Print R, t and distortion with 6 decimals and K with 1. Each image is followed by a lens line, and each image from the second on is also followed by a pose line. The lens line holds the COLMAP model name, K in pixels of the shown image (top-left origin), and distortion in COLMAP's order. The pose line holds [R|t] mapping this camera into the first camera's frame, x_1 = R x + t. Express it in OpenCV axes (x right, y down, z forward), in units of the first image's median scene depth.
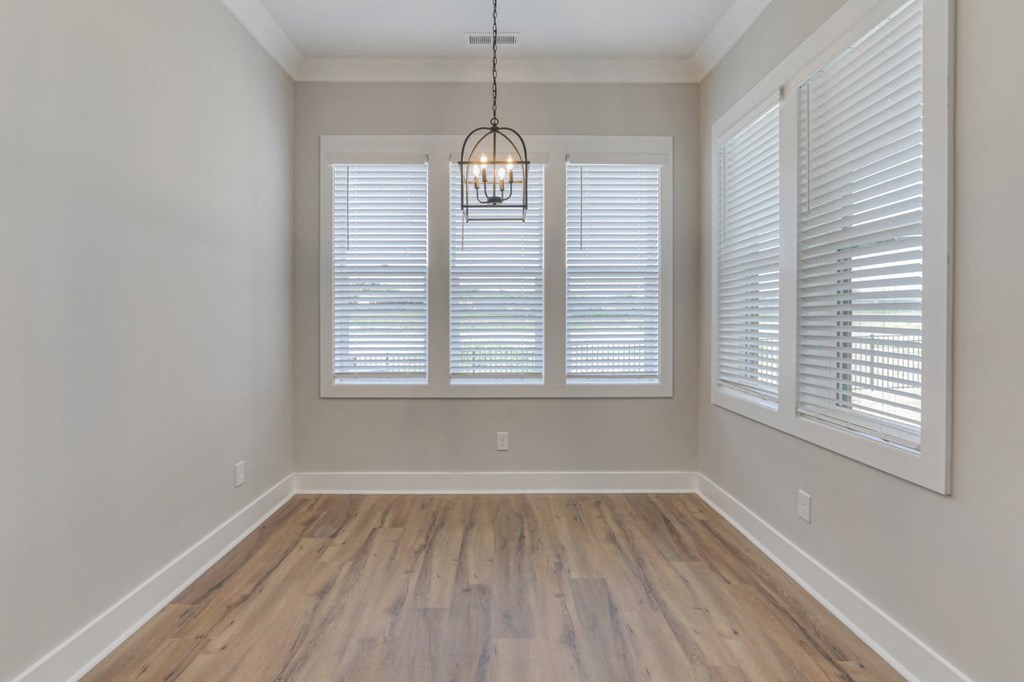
lens RADIAL K [[468.8, 0, 504.6], [0, 468.8, 318.9], [0, 0, 1]] dist [-0.013486, 0.000633]
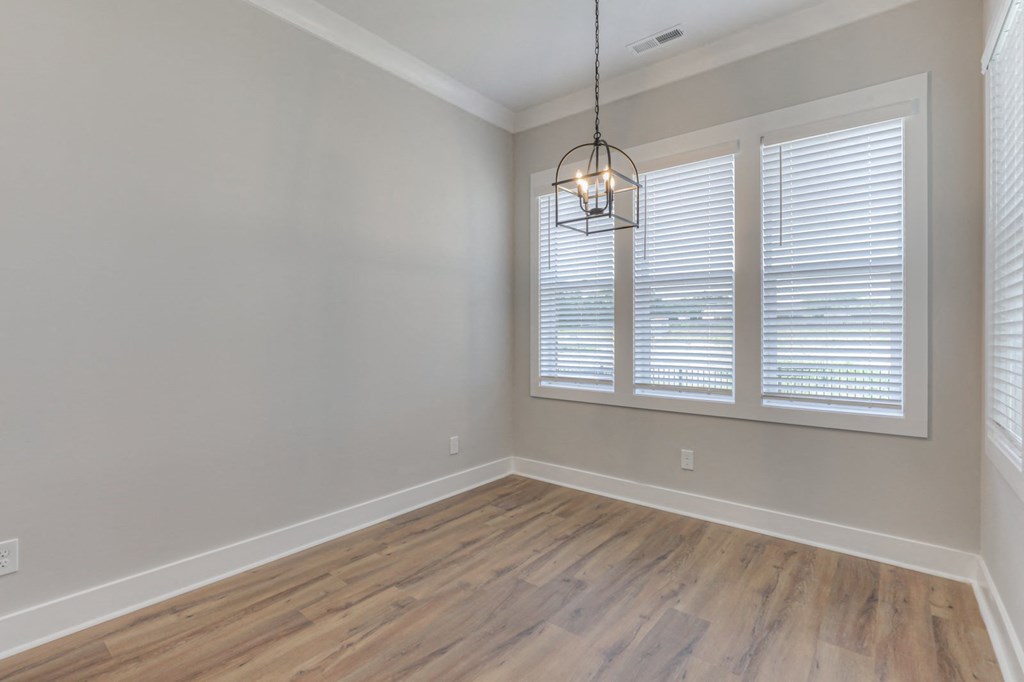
lens RADIAL K [[468.3, 0, 516.1], [0, 468.3, 331.0], [0, 0, 1]] dist [-0.011166, 0.000931]
pose [[0.777801, 0.000154, -0.628511, 0.372762], [-0.001933, 0.999996, -0.002148, 0.007933], [0.628508, 0.002885, 0.777798, 0.067702]]
